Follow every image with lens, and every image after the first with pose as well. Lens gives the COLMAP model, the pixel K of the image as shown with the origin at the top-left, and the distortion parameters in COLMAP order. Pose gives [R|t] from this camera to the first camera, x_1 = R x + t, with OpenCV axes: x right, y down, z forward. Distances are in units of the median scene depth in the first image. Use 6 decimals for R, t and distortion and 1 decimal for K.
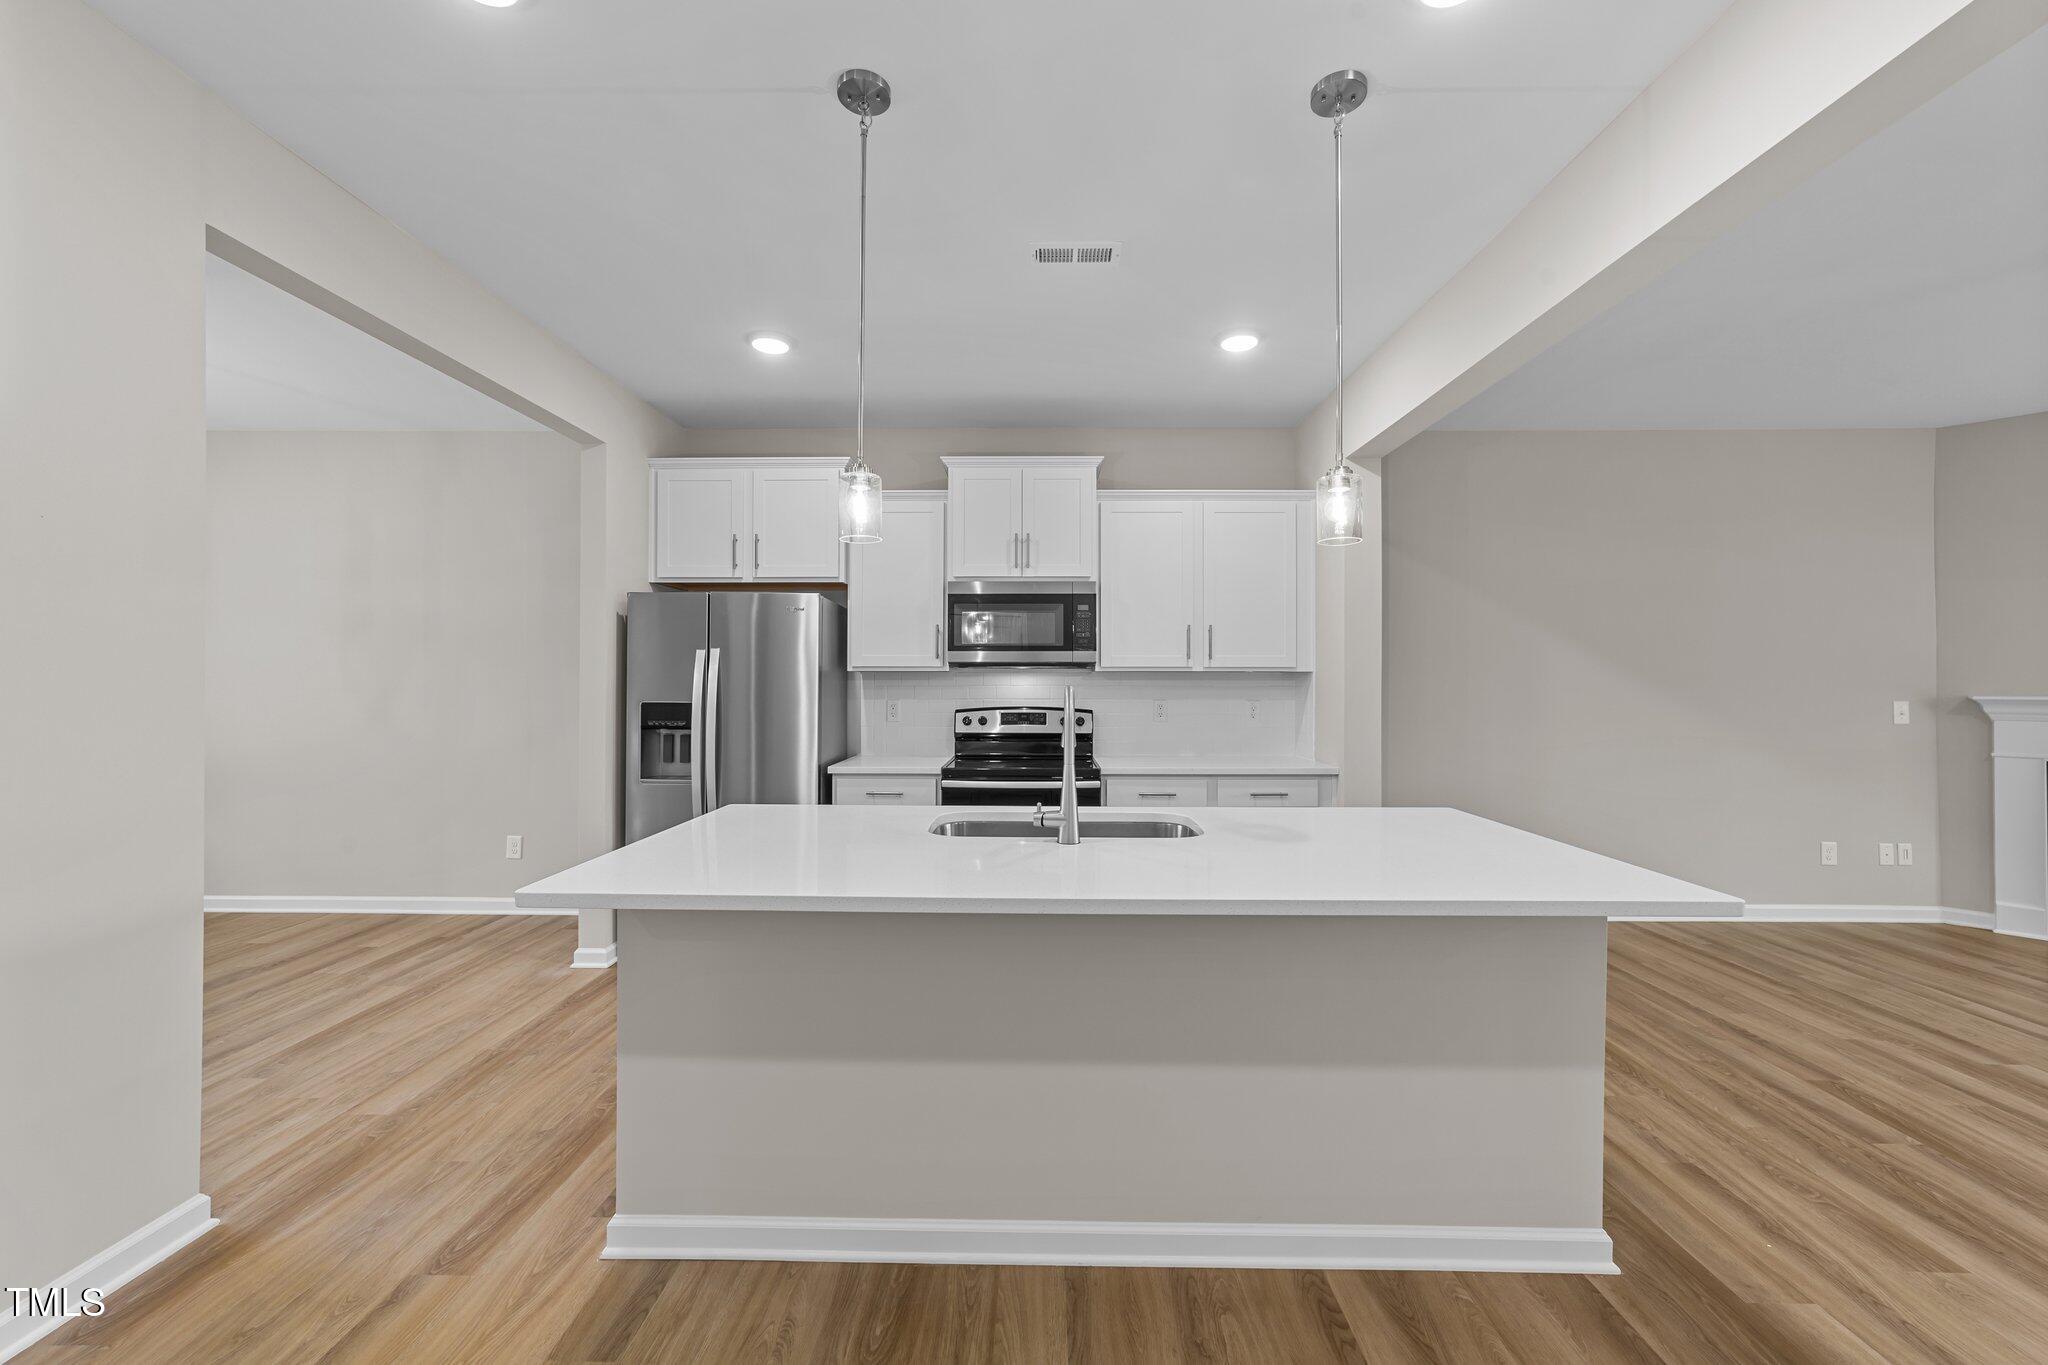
lens RADIAL K [[793.1, 0, 1016.9], [0, 793.1, 673.6], [0, 0, 1]] dist [-0.012739, 0.005178]
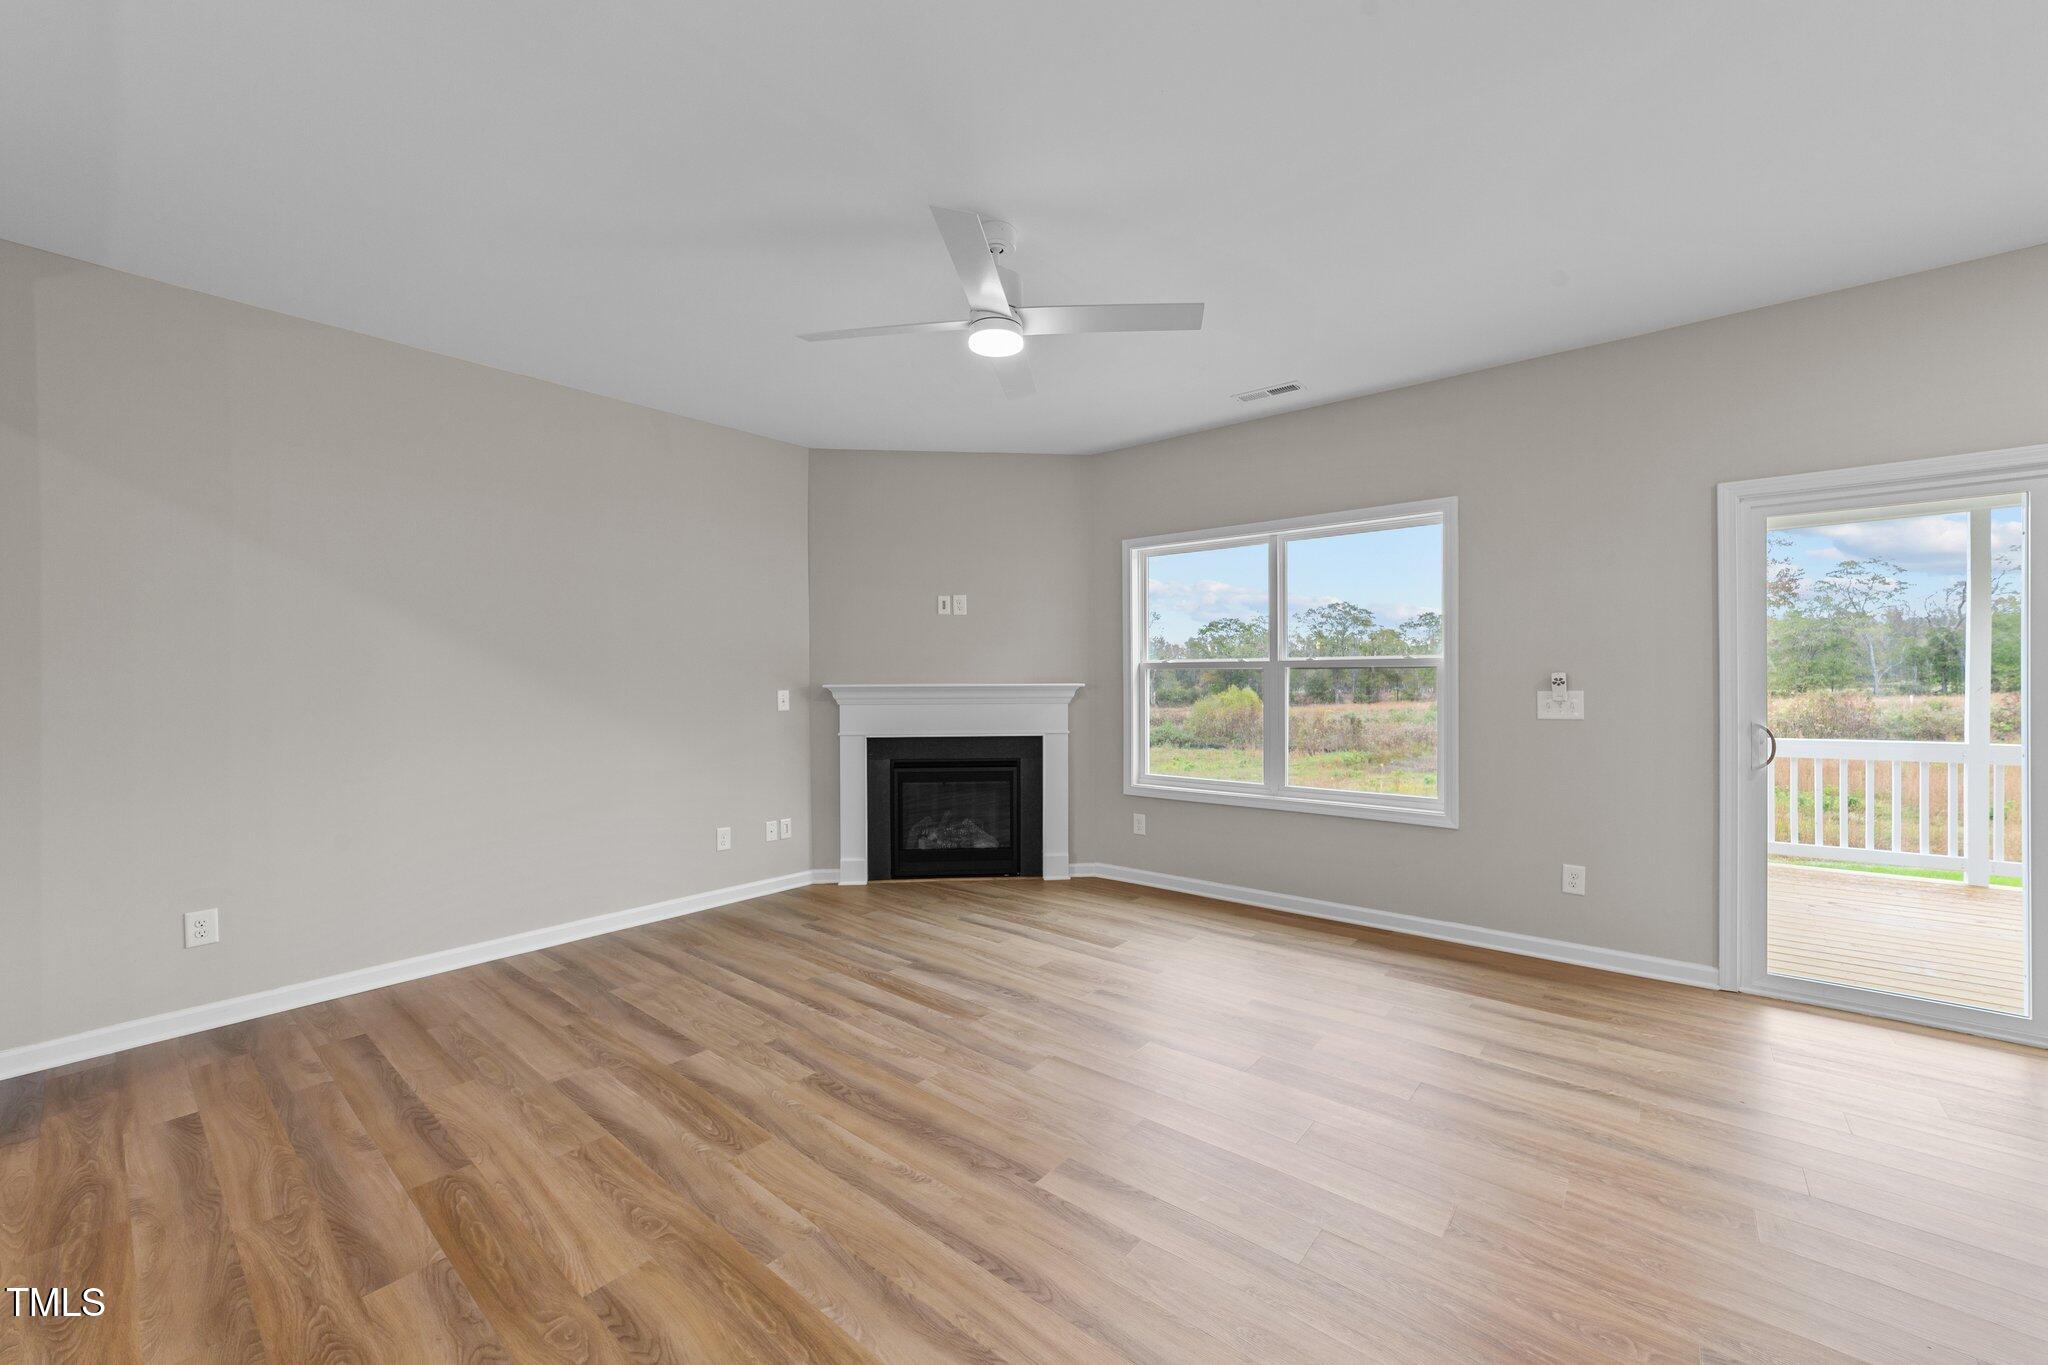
lens RADIAL K [[793.1, 0, 1035.1], [0, 793.1, 693.7], [0, 0, 1]] dist [-0.012739, 0.005178]
pose [[0.619723, -0.018292, 0.784607, 0.510542], [-0.002918, 0.999668, 0.025611, 0.011360], [-0.784815, -0.018161, 0.619464, 0.041617]]
